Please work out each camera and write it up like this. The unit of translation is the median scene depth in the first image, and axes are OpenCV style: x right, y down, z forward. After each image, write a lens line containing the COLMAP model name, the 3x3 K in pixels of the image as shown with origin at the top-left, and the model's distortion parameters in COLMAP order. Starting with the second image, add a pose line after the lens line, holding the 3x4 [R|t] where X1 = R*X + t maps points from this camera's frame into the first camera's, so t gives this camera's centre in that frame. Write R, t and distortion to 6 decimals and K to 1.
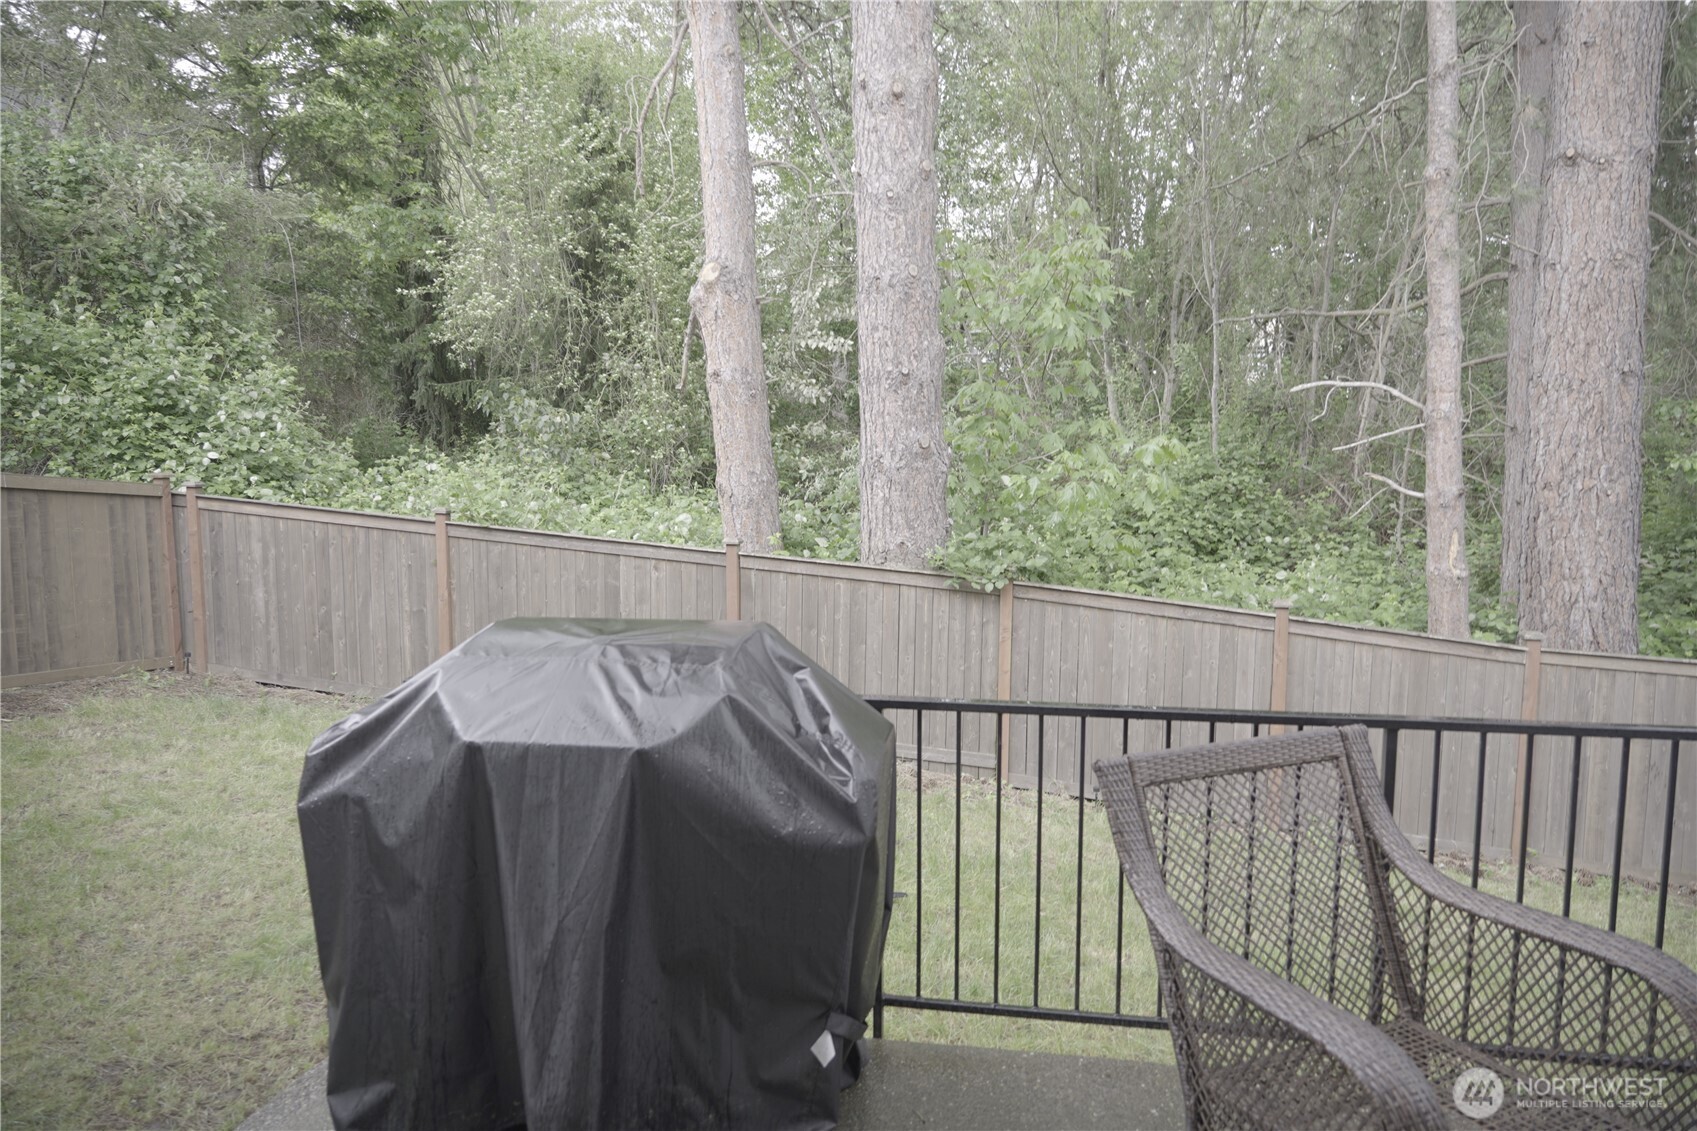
lens RADIAL K [[1143.8, 0, 844.8], [0, 1143.8, 562.5], [0, 0, 1]] dist [-0.028948, 0.018725]
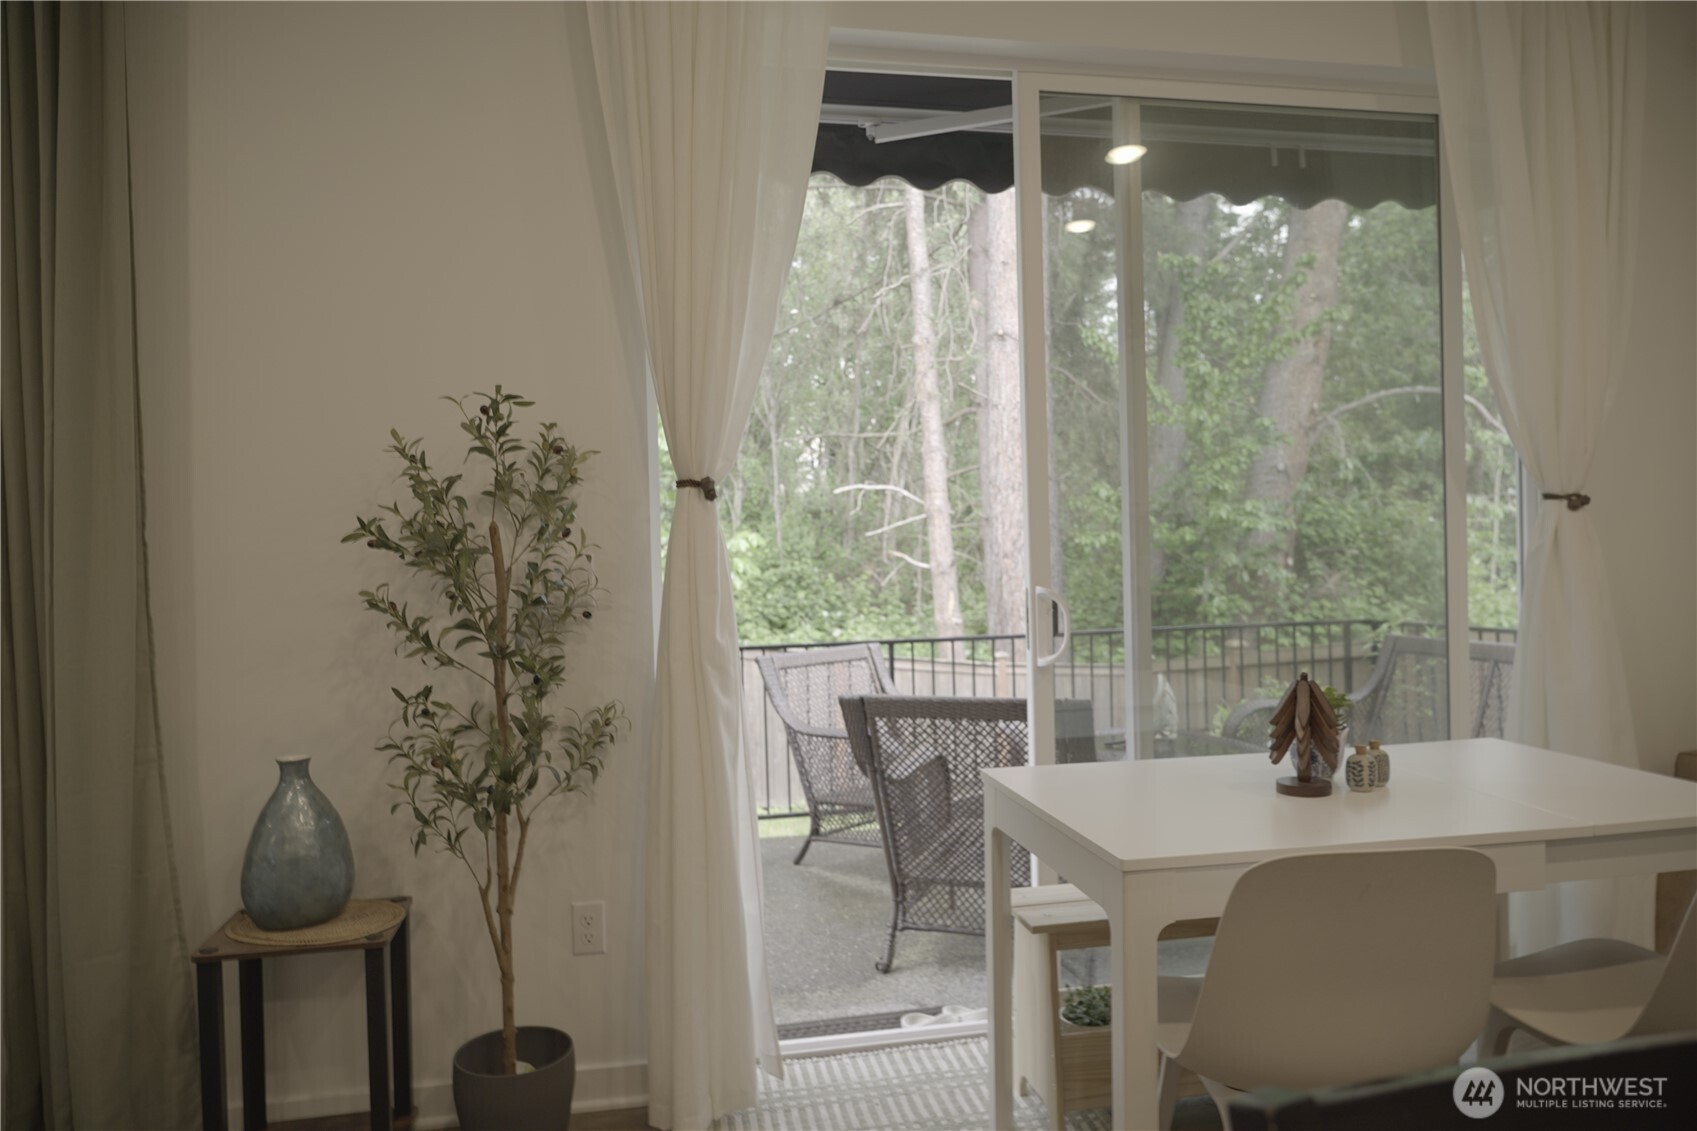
lens RADIAL K [[1143.8, 0, 847.4], [0, 1143.8, 576.4], [0, 0, 1]] dist [-0.028948, 0.018725]
pose [[0.928538, -0.033554, 0.369719, -0.089379], [0.065567, 0.995073, -0.074362, 0.045086], [-0.365402, 0.093290, 0.926163, -0.227929]]
